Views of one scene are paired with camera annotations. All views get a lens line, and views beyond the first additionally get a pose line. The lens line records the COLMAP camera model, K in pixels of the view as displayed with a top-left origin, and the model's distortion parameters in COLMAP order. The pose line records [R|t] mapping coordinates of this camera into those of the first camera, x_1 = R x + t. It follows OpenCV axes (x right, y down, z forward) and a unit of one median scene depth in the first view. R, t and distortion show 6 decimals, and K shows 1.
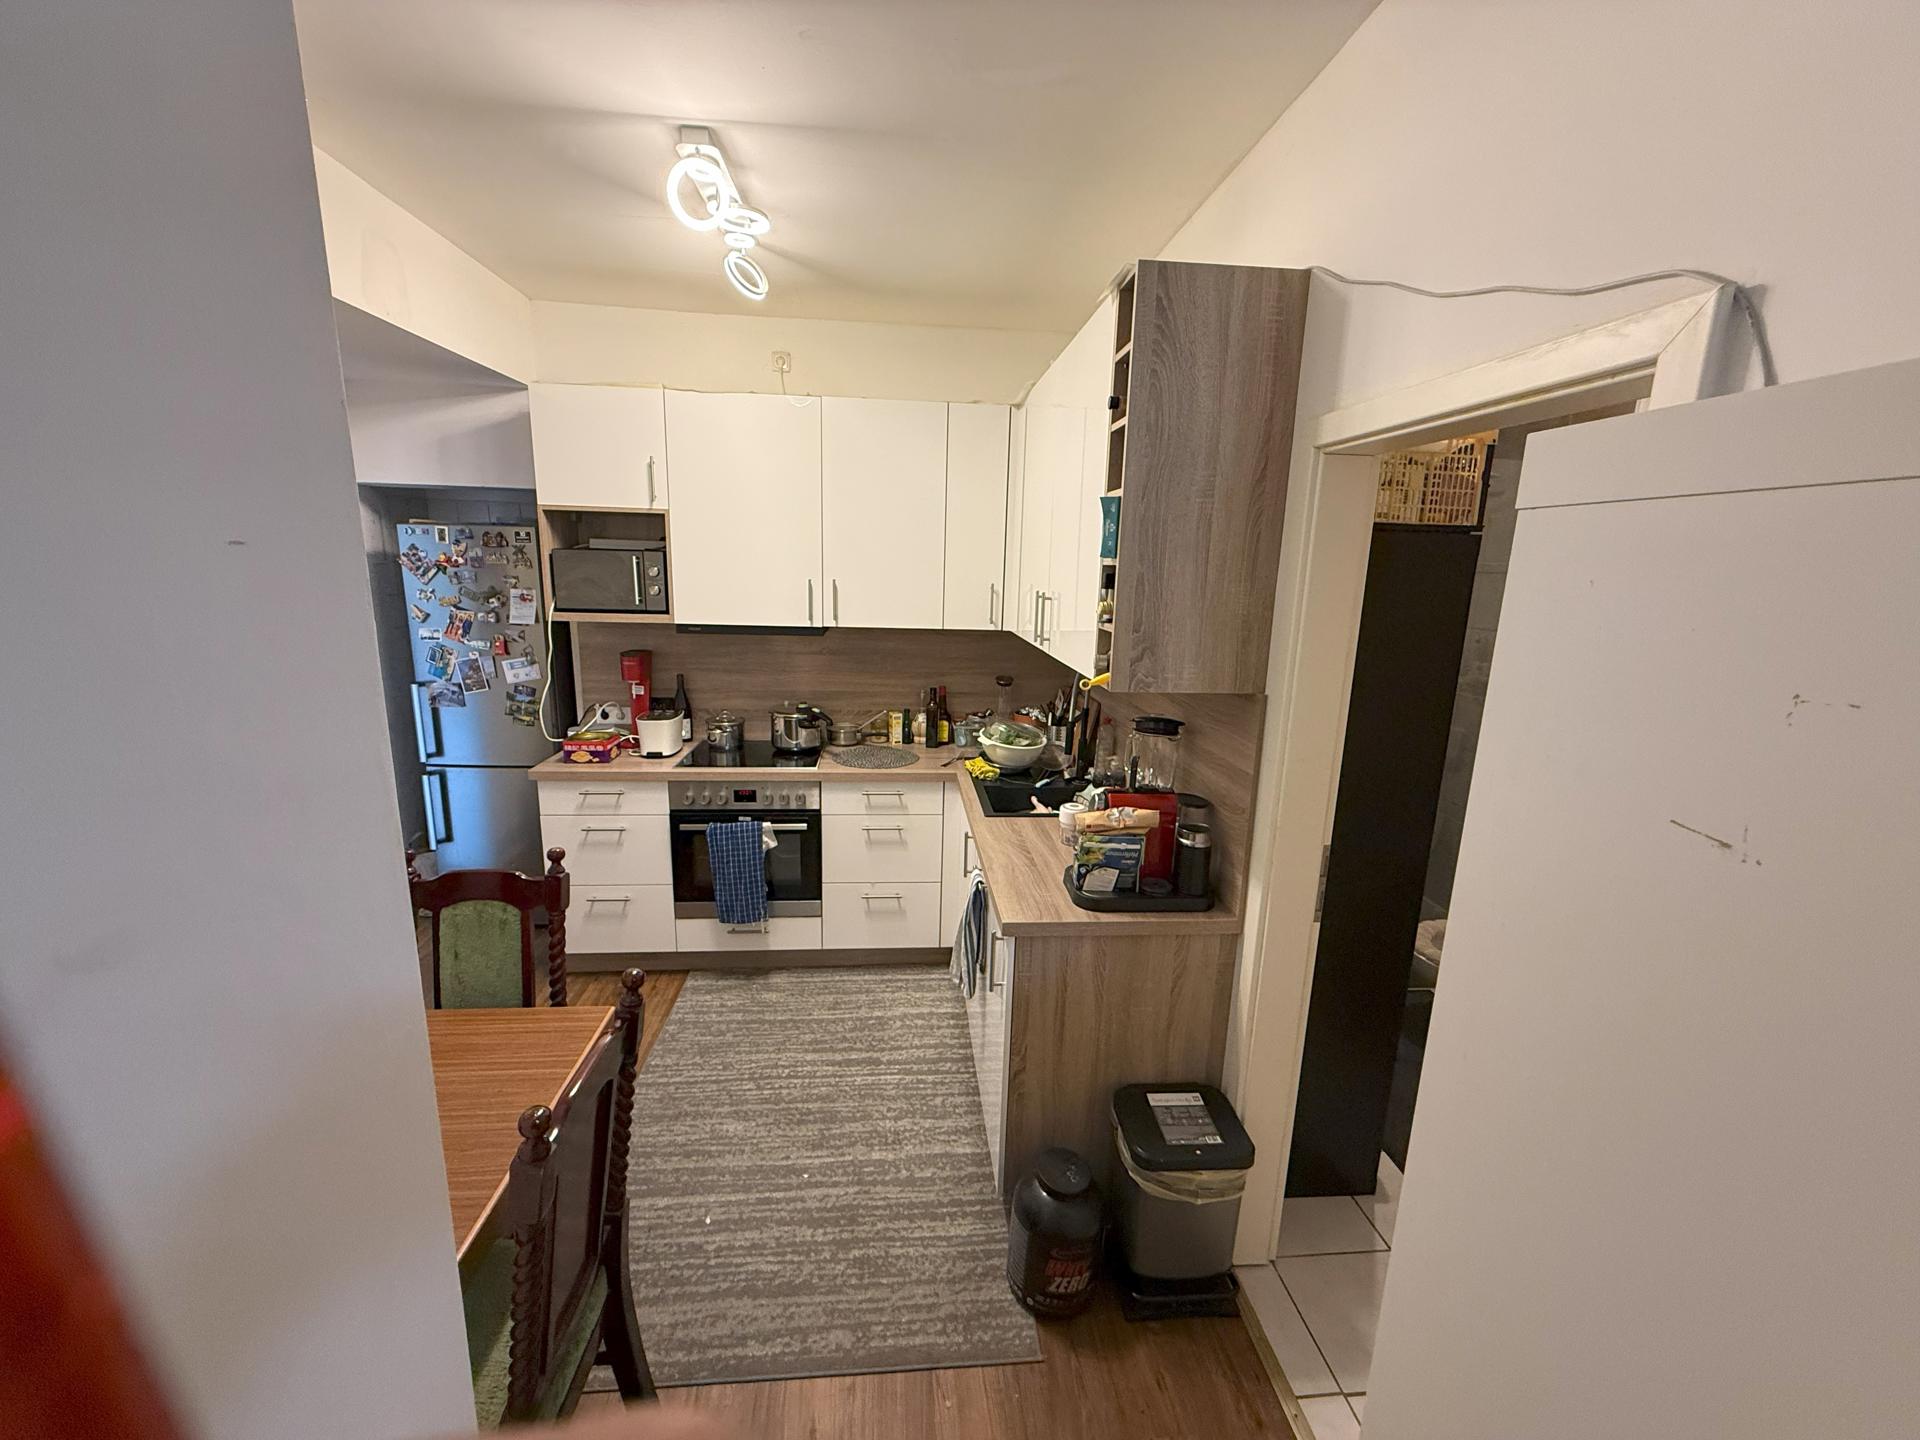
lens RADIAL K [[769.9, 0, 960.0], [0, 769.9, 720.0], [0, 0, 1]] dist [-0.002386, 0.000432]
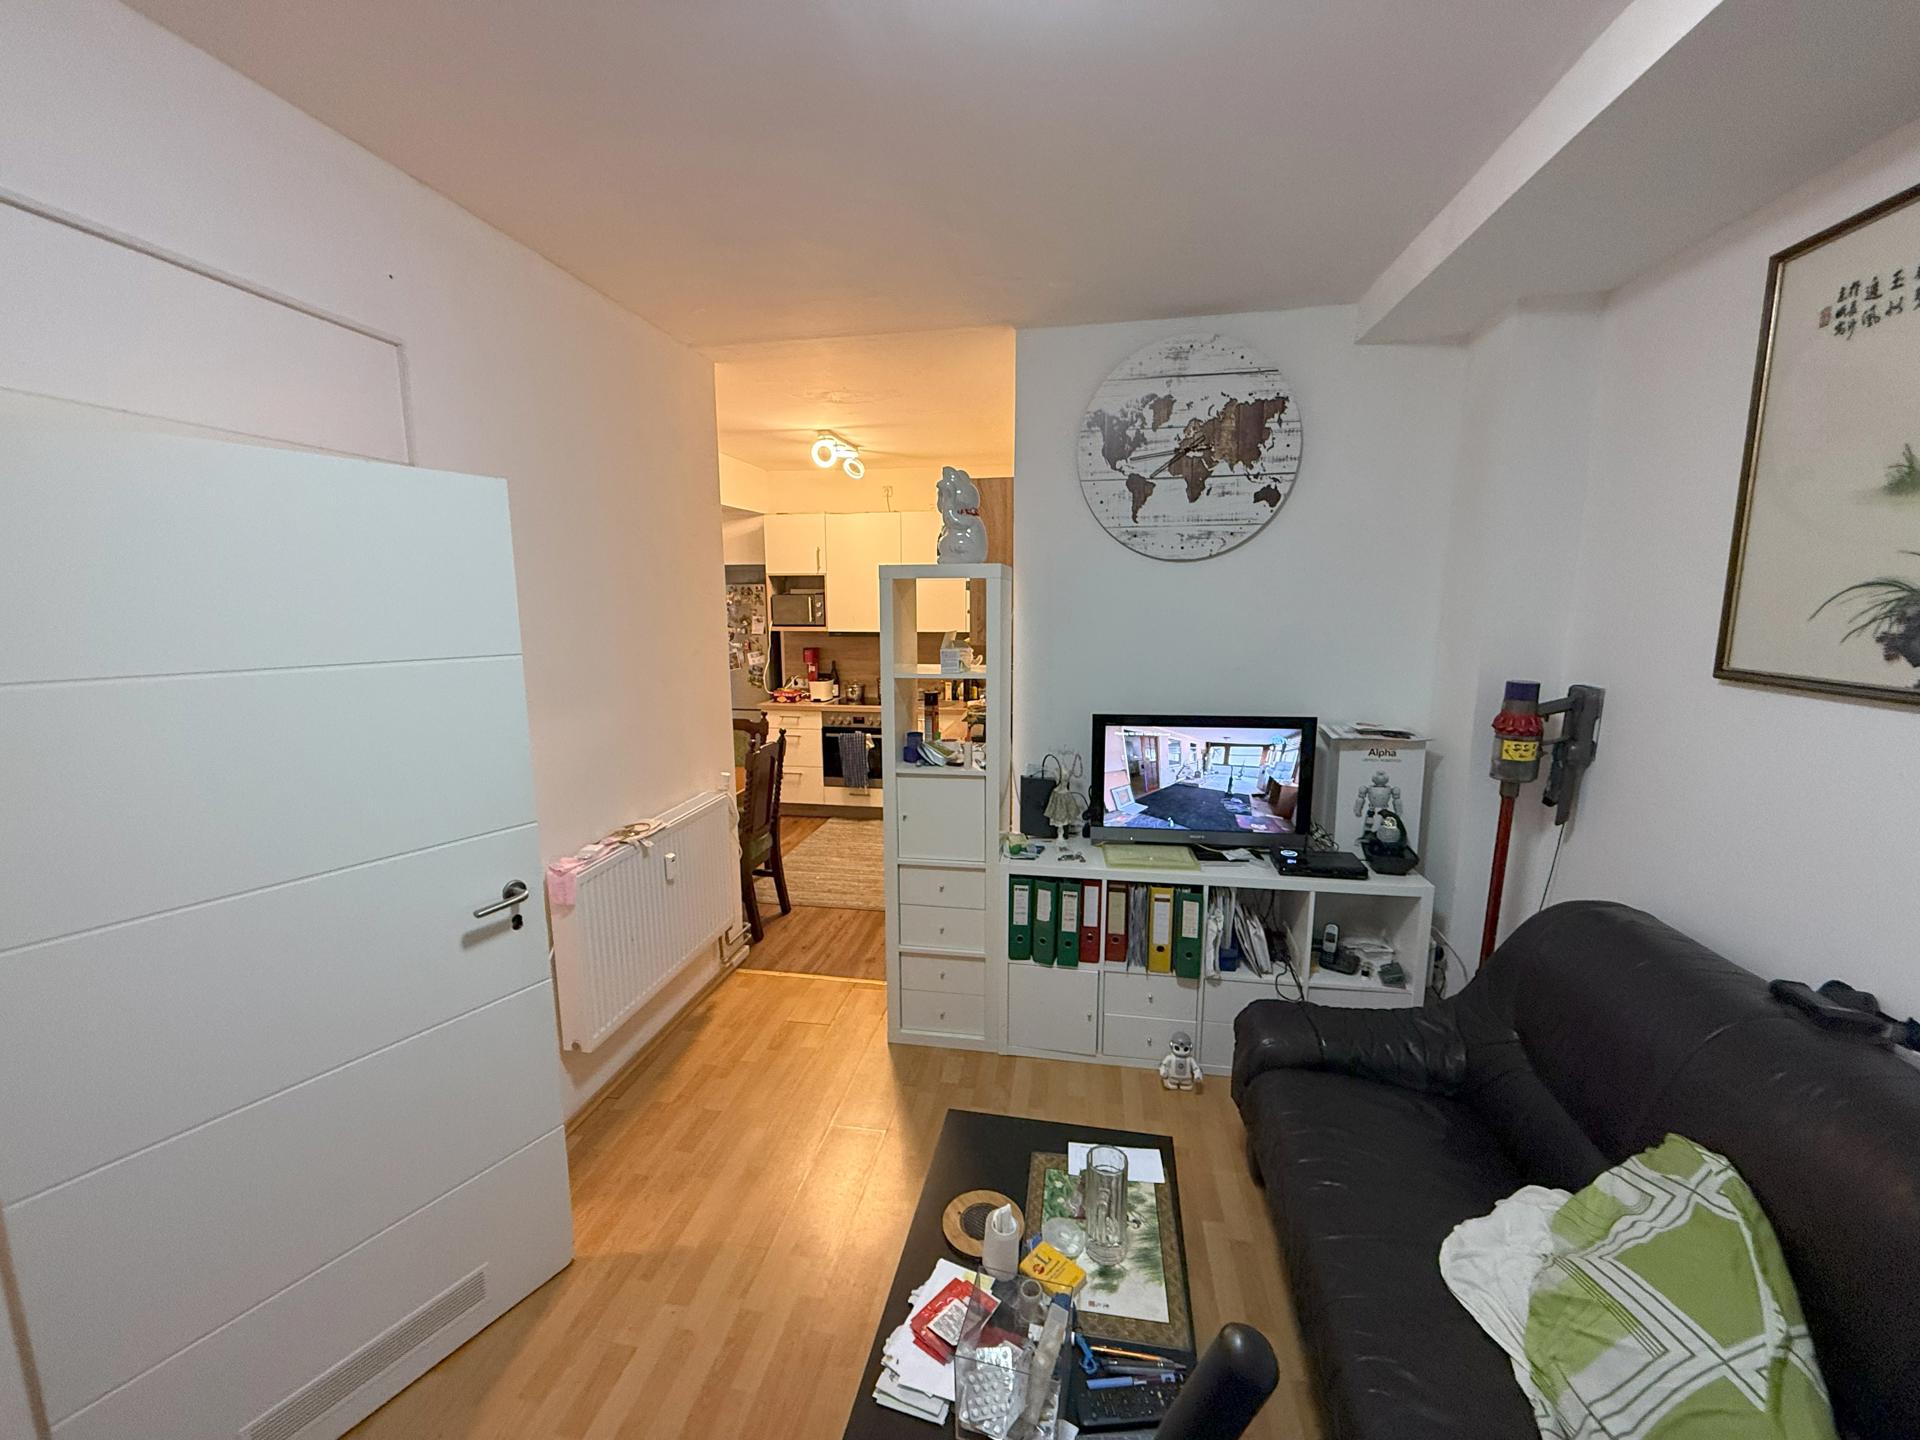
lens RADIAL K [[769.9, 0, 960.0], [0, 769.9, 720.0], [0, 0, 1]] dist [-0.002386, 0.000432]
pose [[0.965333, 0.012738, -0.260711, 0.451124], [-0.025126, 0.998705, -0.044240, 0.172488], [0.259810, 0.049257, 0.964403, -0.759671]]
